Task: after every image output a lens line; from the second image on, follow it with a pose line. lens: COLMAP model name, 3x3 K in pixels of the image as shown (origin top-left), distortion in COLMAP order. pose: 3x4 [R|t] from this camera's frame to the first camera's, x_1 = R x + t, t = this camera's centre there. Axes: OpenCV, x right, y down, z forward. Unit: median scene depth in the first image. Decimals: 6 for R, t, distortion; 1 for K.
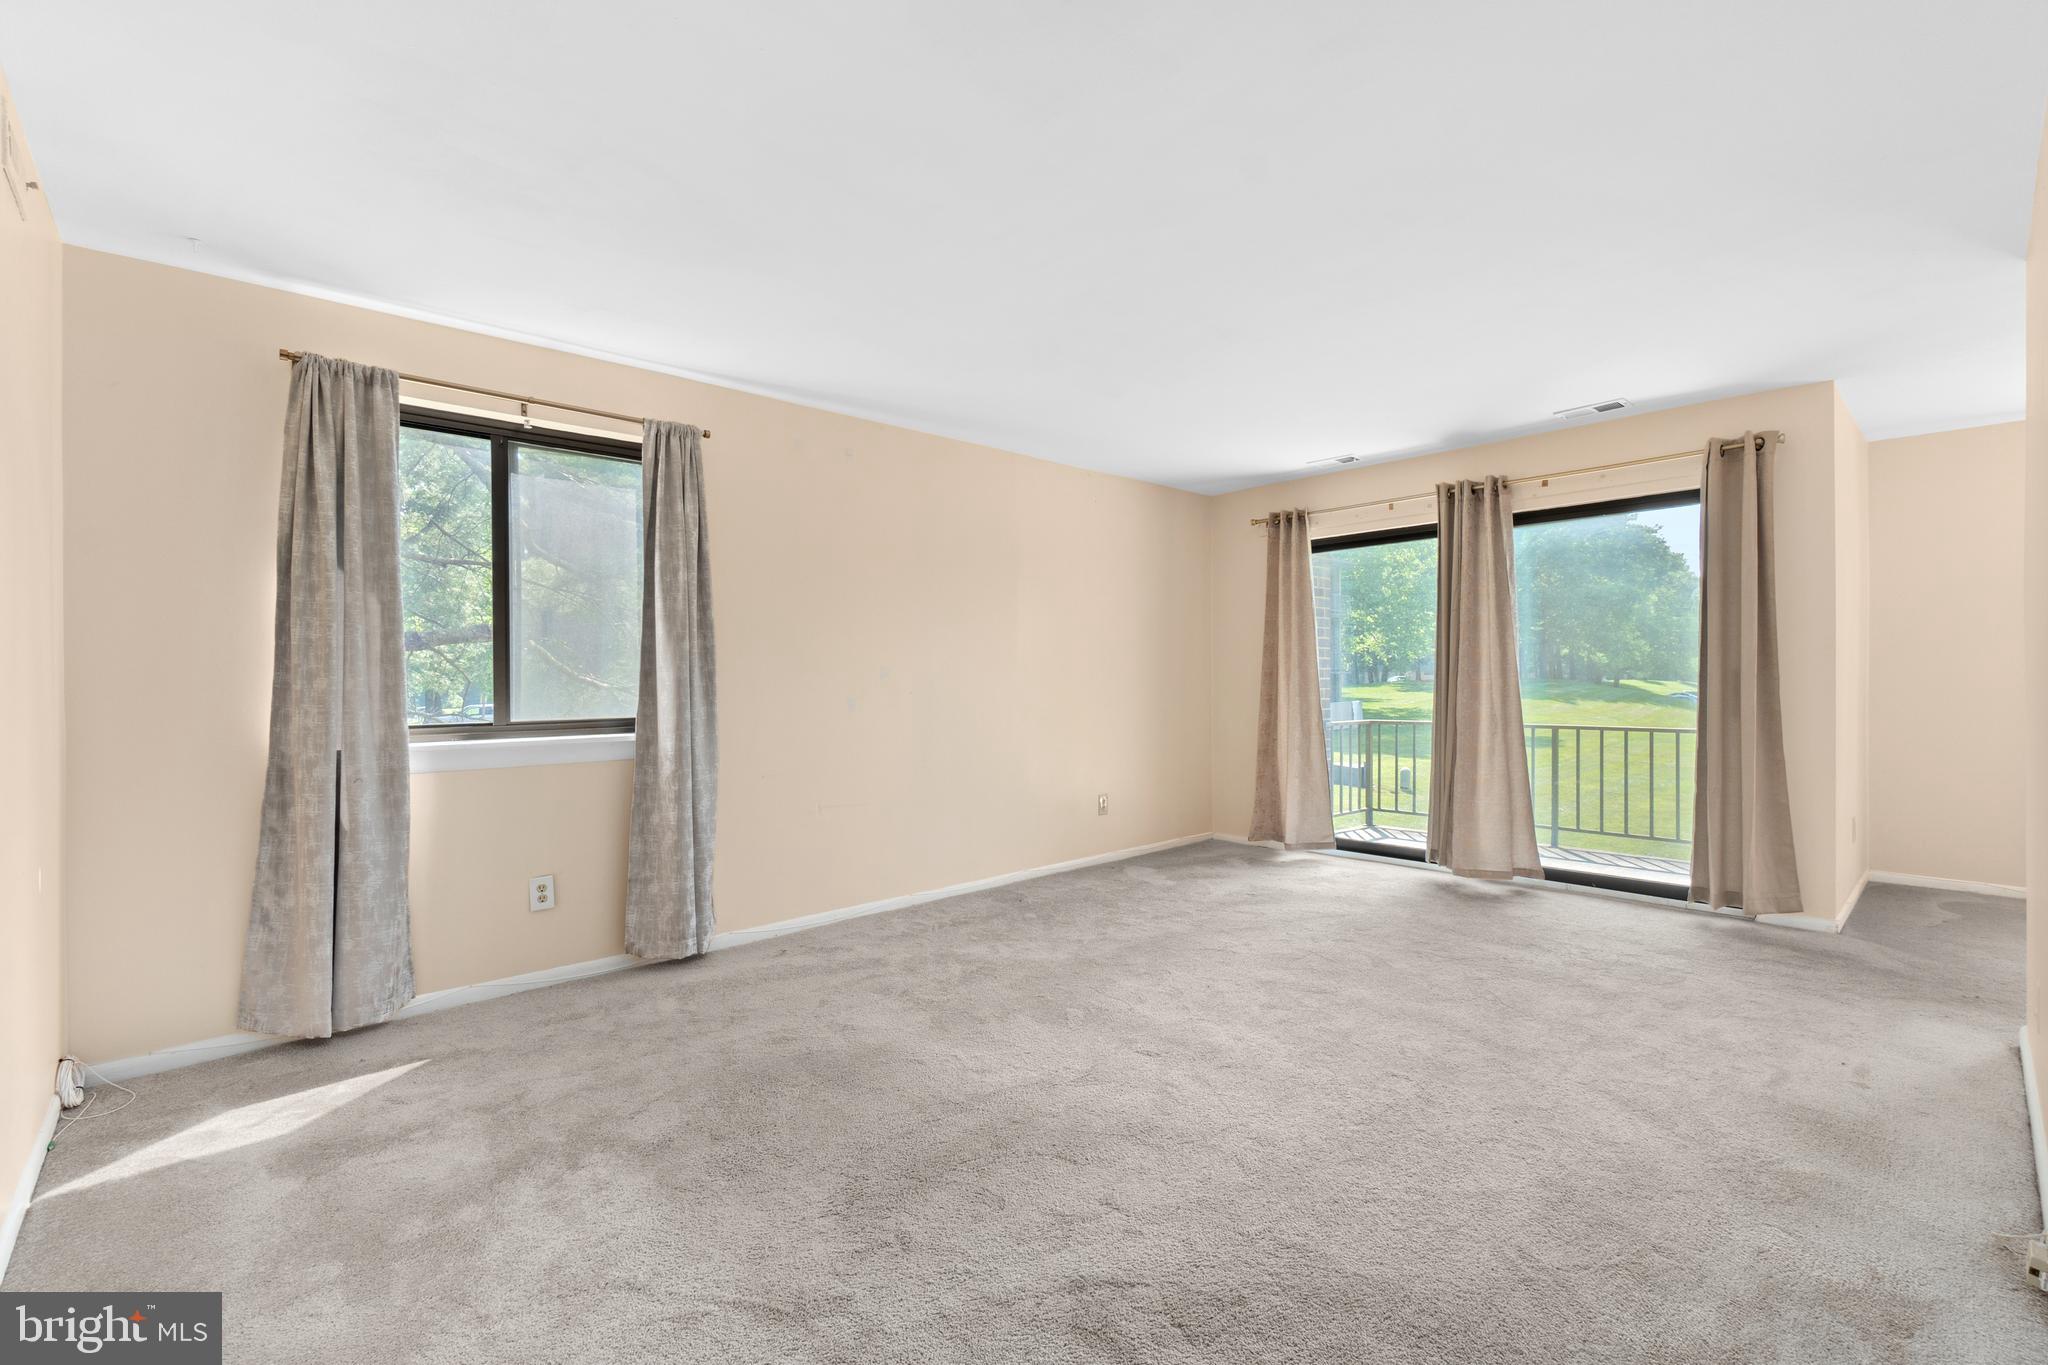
lens RADIAL K [[887.9, 0, 1004.4], [0, 887.9, 680.8], [0, 0, 1]] dist [-0.001517, 0.000241]
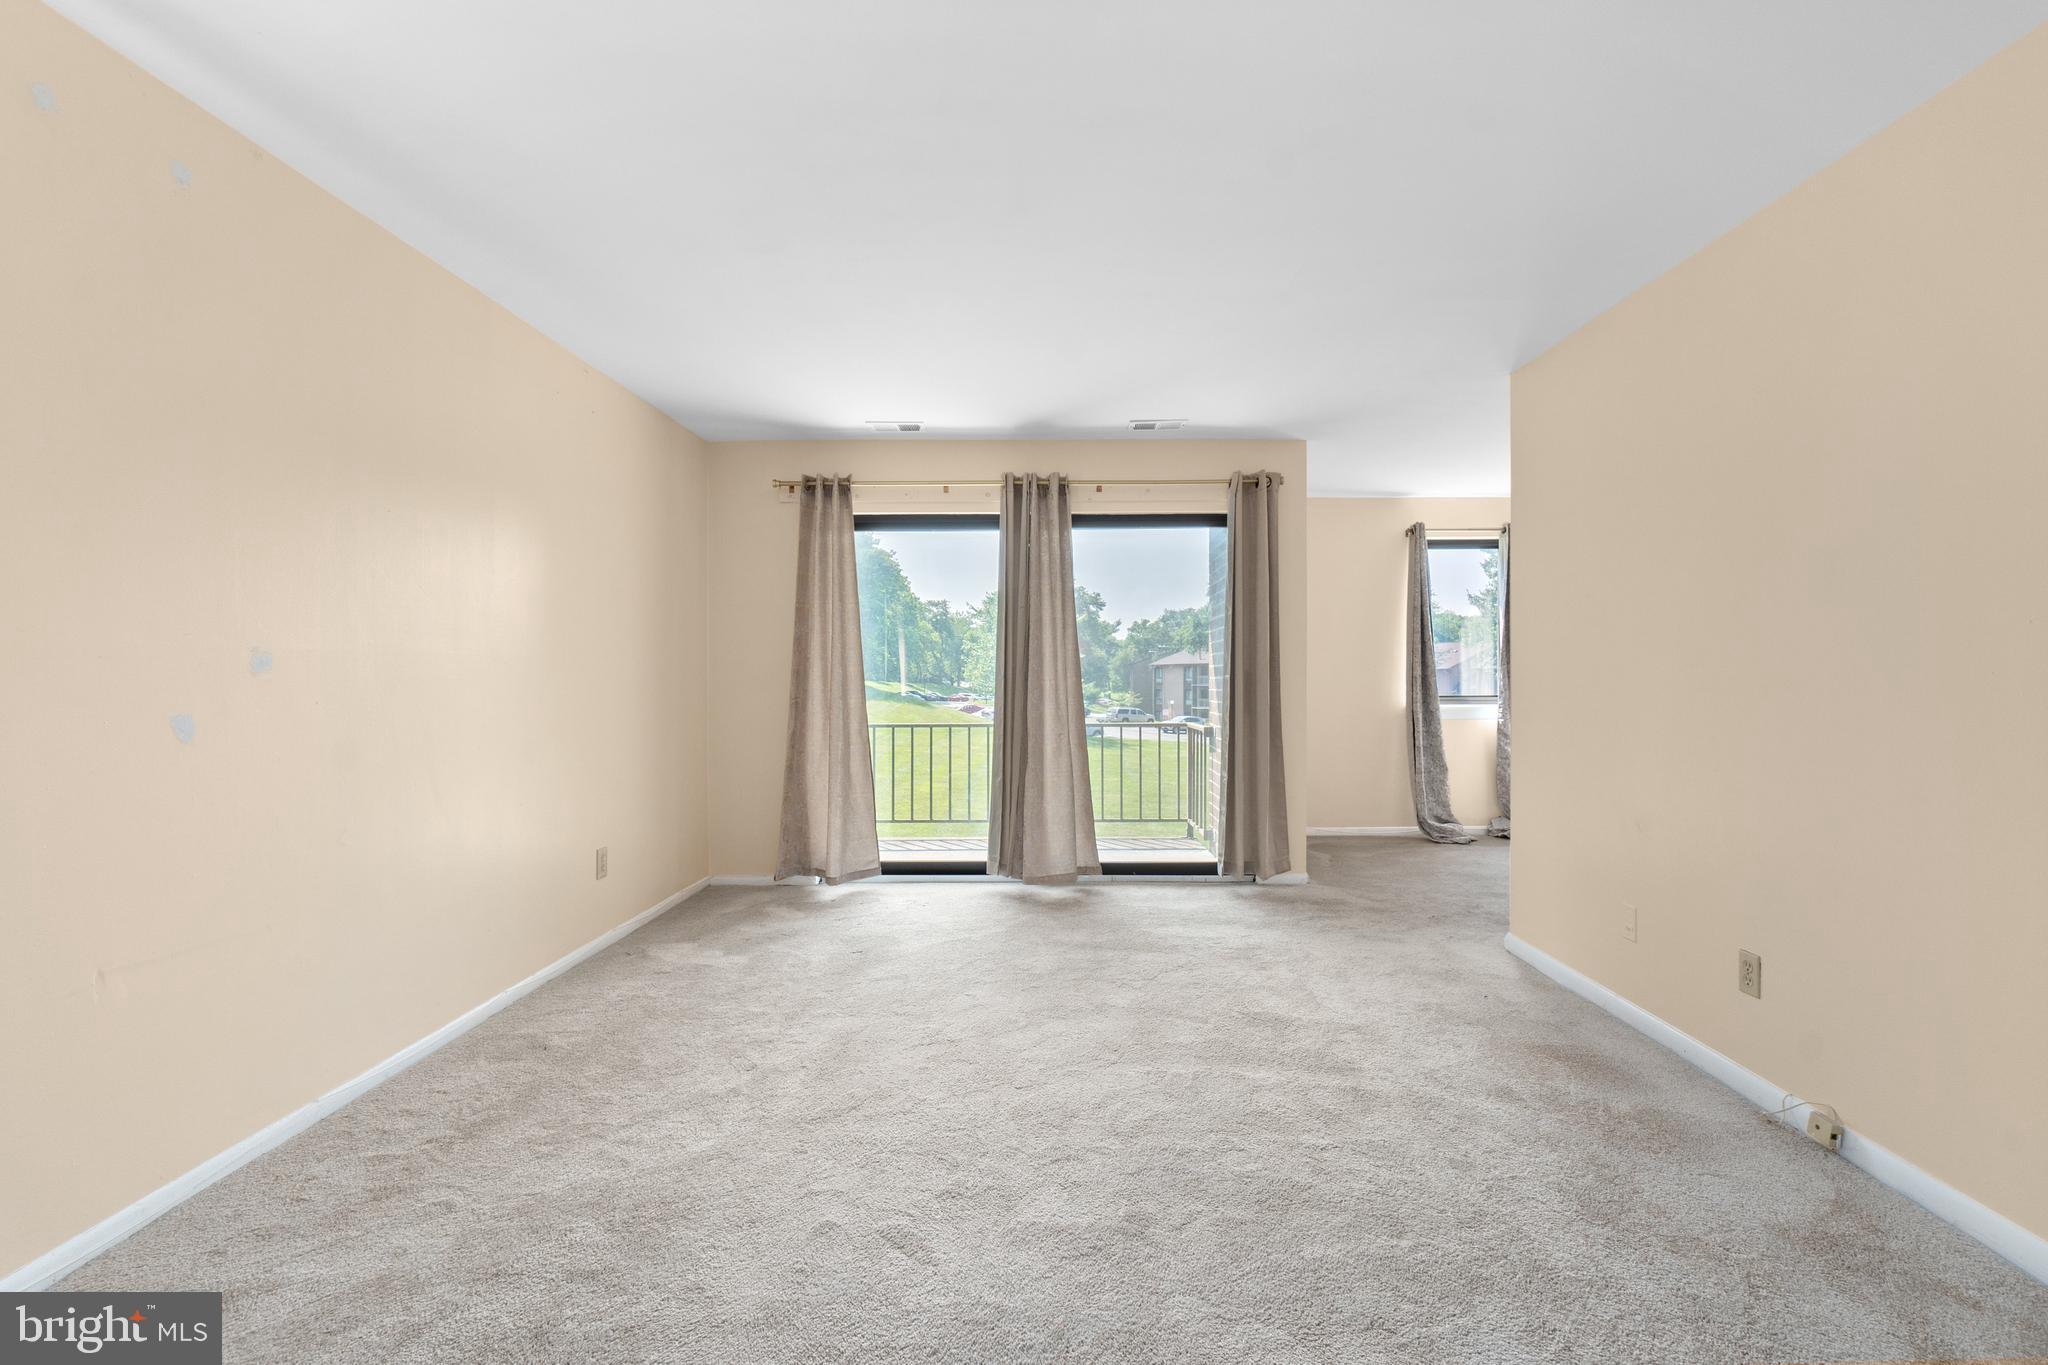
lens RADIAL K [[901.1, 0, 1052.3], [0, 901.1, 684.1], [0, 0, 1]] dist [-0.000921, 0.000242]
pose [[0.671250, 0.000234, 0.741231, -0.191784], [-0.000706, 1.000000, 0.000323, 0.002855], [-0.741231, -0.000740, 0.671250, 0.324846]]
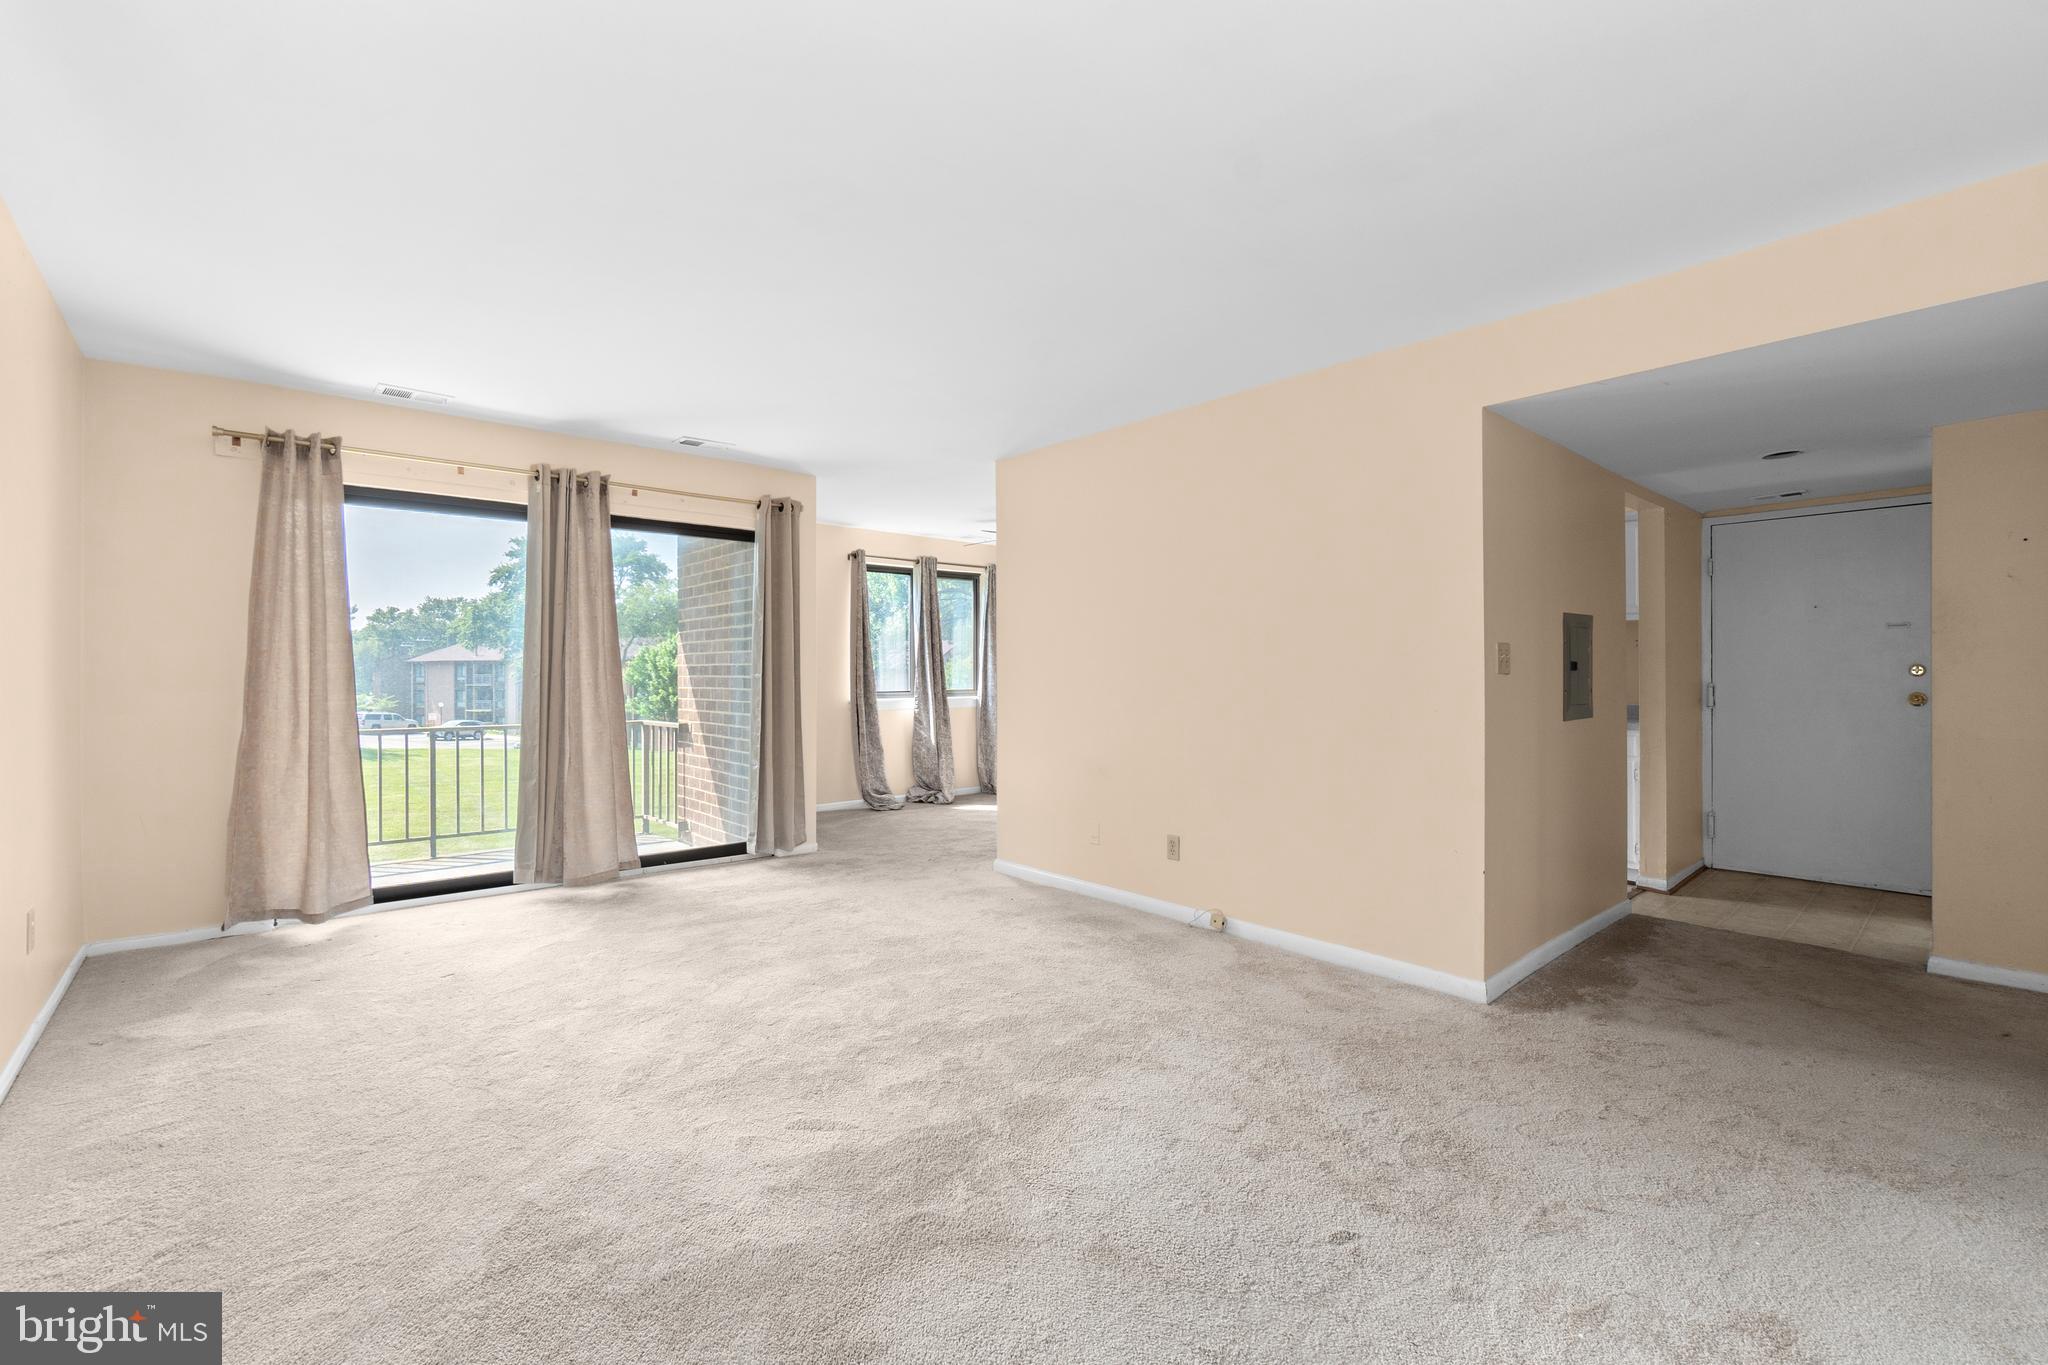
lens RADIAL K [[887.9, 0, 1004.4], [0, 887.9, 680.8], [0, 0, 1]] dist [-0.001517, 0.000241]
pose [[0.022271, 0.001848, 0.999750, -0.417962], [0.001960, 0.999996, -0.001892, 0.003764], [-0.999750, 0.002002, 0.022267, 0.513975]]
